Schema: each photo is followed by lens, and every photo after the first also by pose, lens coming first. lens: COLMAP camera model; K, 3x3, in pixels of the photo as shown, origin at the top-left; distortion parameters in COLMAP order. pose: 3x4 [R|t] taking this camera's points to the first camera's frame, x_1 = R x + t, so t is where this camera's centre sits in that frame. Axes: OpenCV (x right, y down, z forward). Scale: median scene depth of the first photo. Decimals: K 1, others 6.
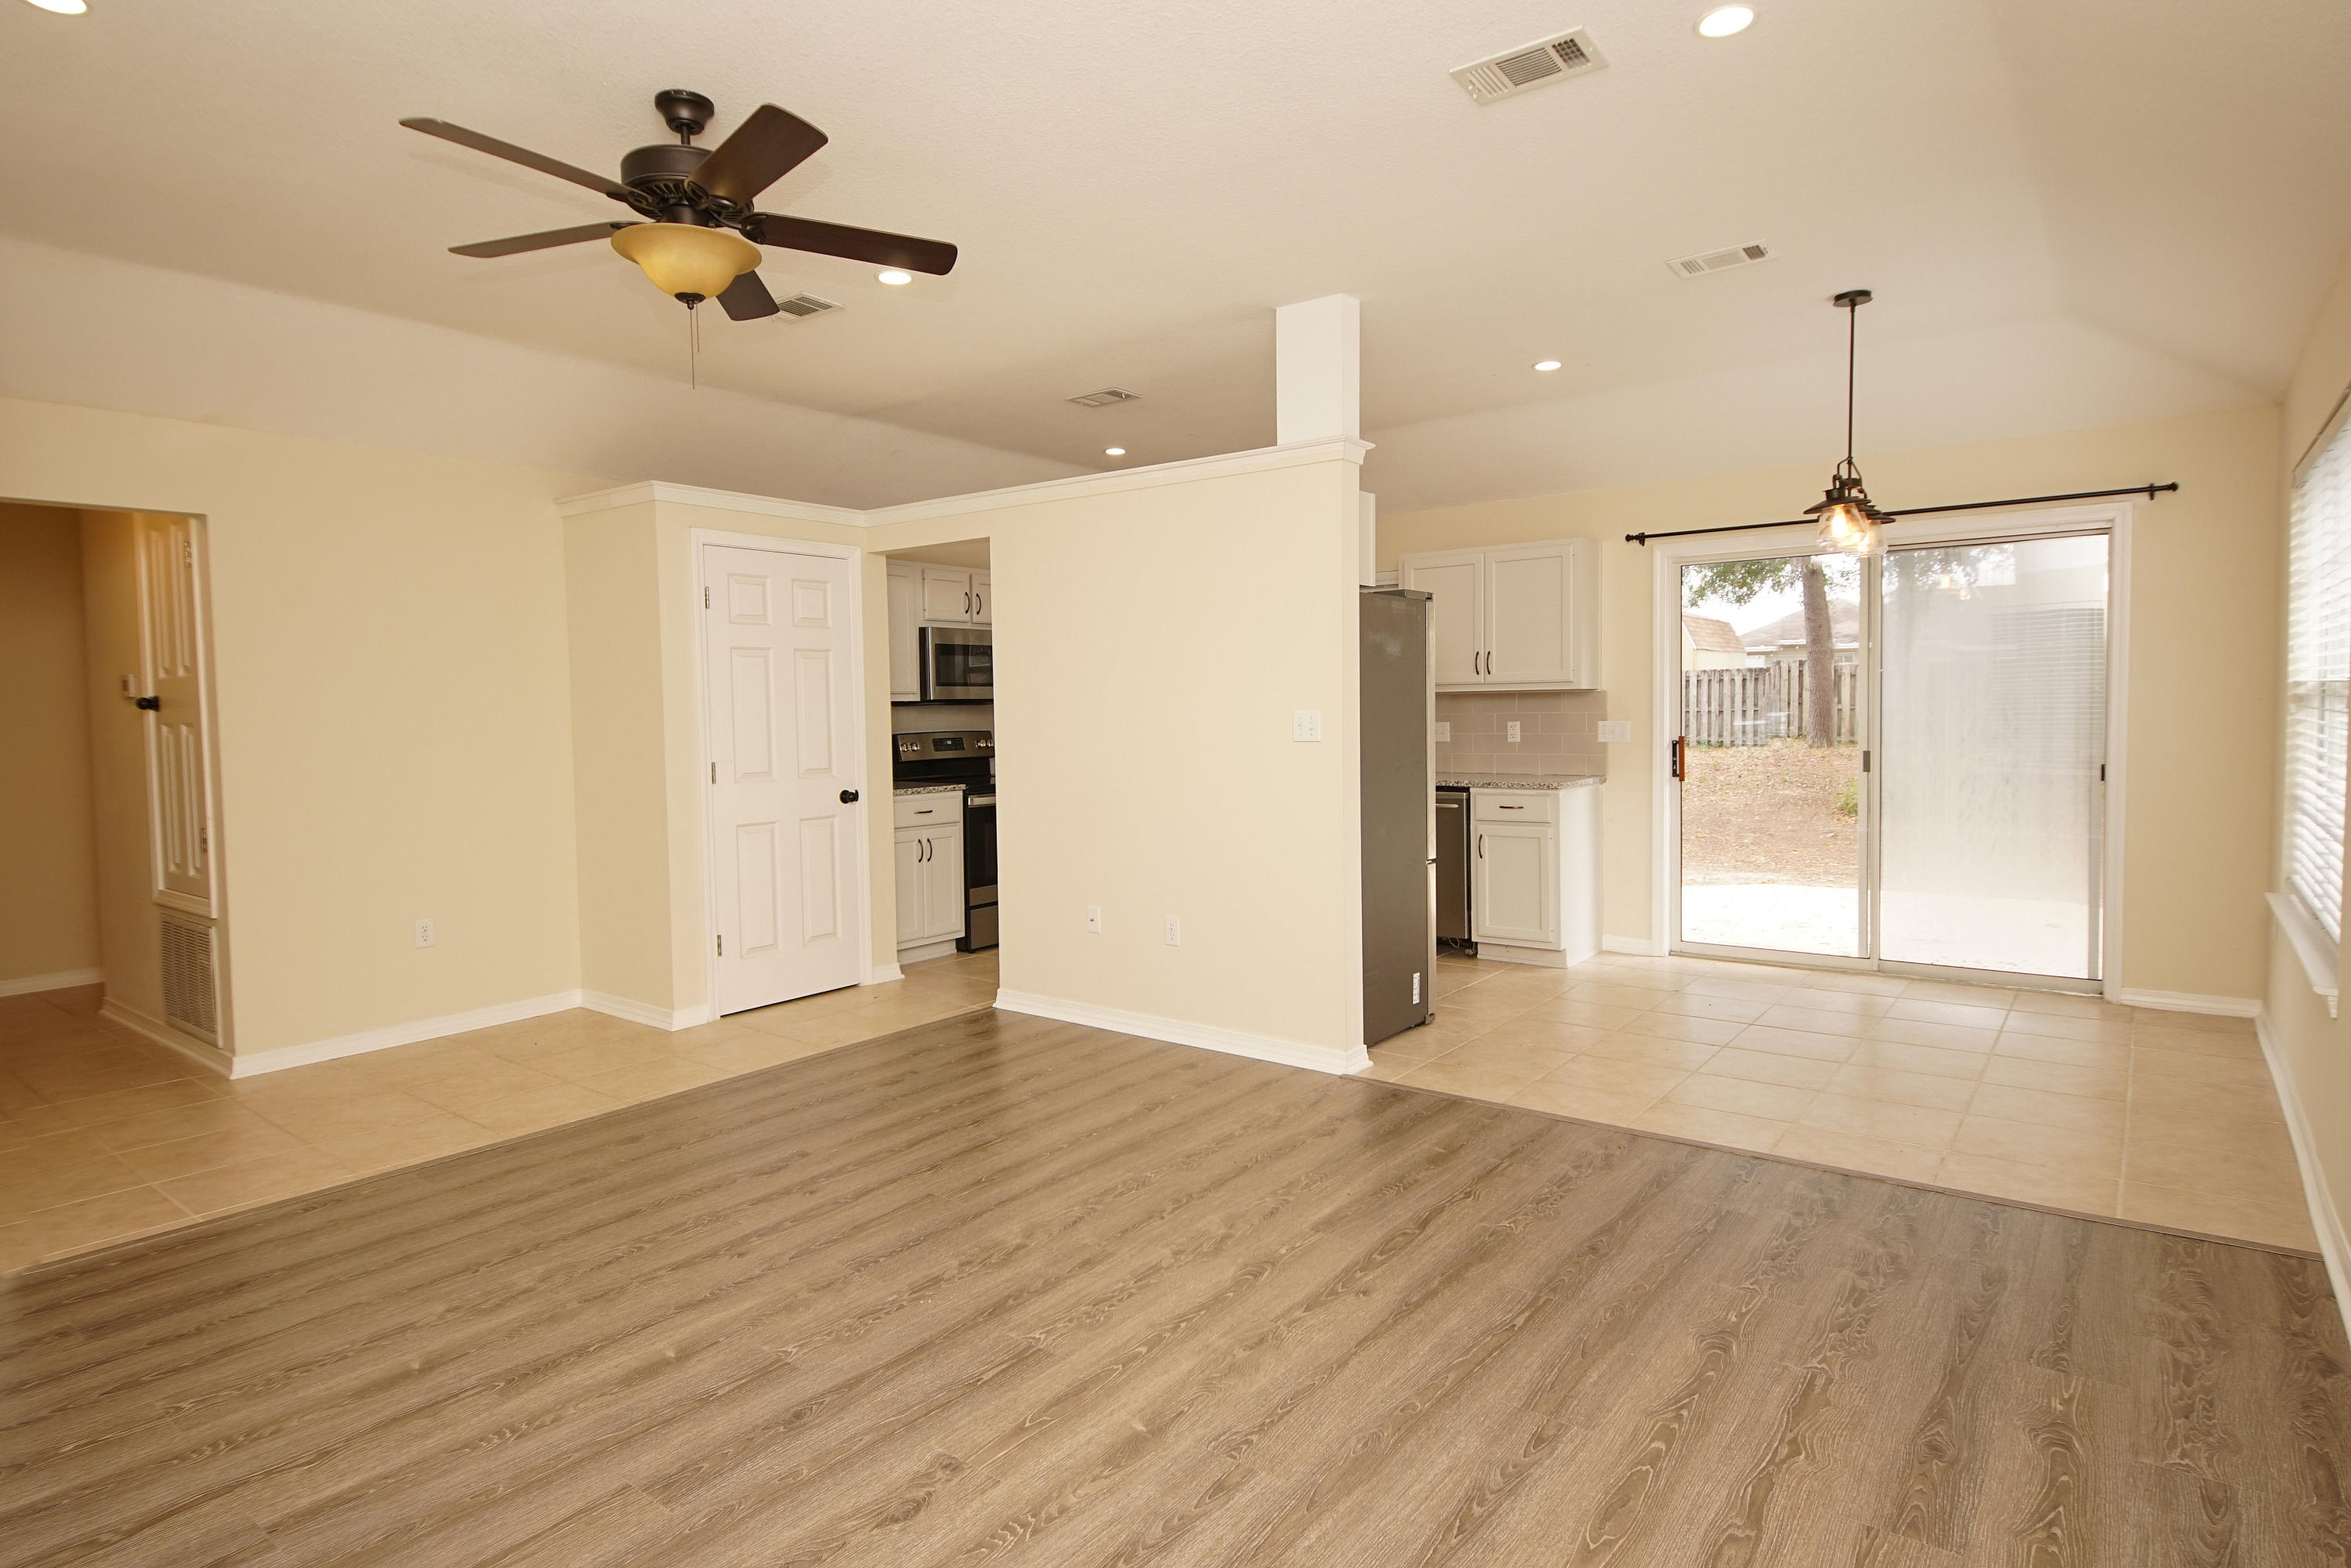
lens RADIAL K [[1259.3, 0, 1156.5], [0, 1259.3, 763.9], [0, 0, 1]] dist [0.040010, -0.039161]
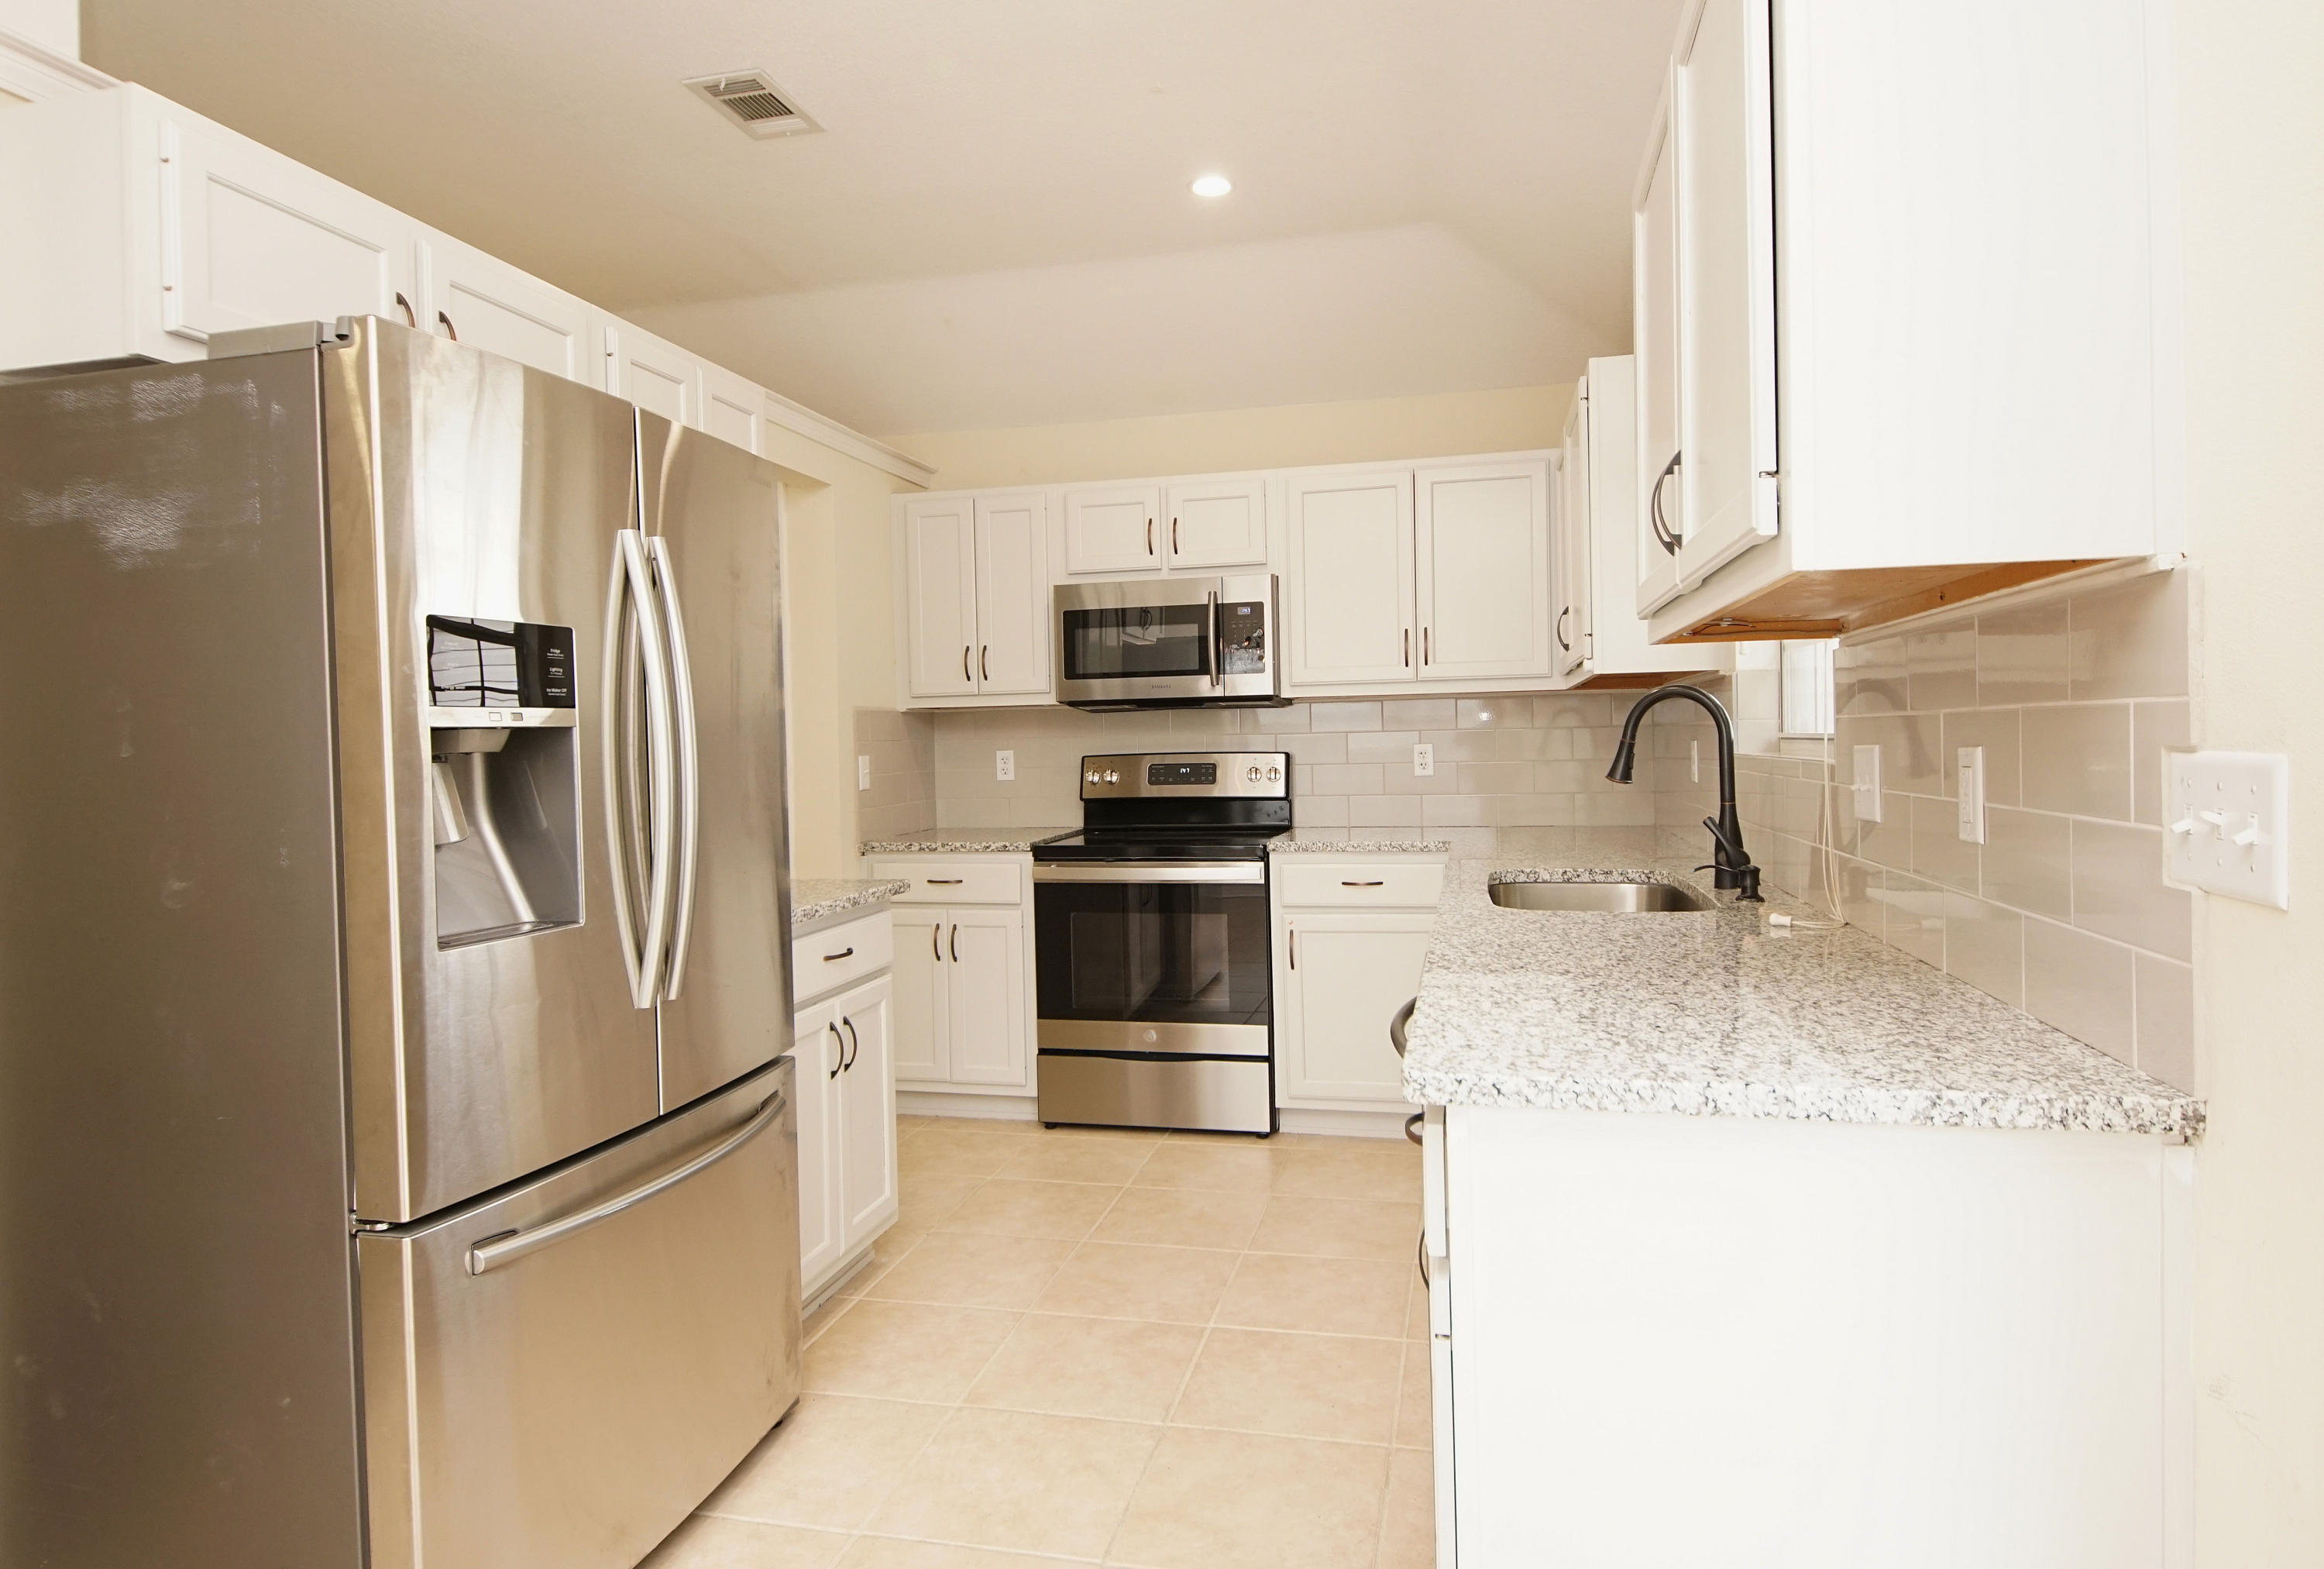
lens RADIAL K [[1305.4, 0, 1163.3], [0, 1305.4, 755.6], [0, 0, 1]] dist [0.030453, -0.000282]
pose [[0.413526, 0.015992, -0.910352, 0.720060], [-0.025200, 0.999664, 0.006114, -0.049594], [0.910144, 0.020413, 0.413790, 1.310118]]
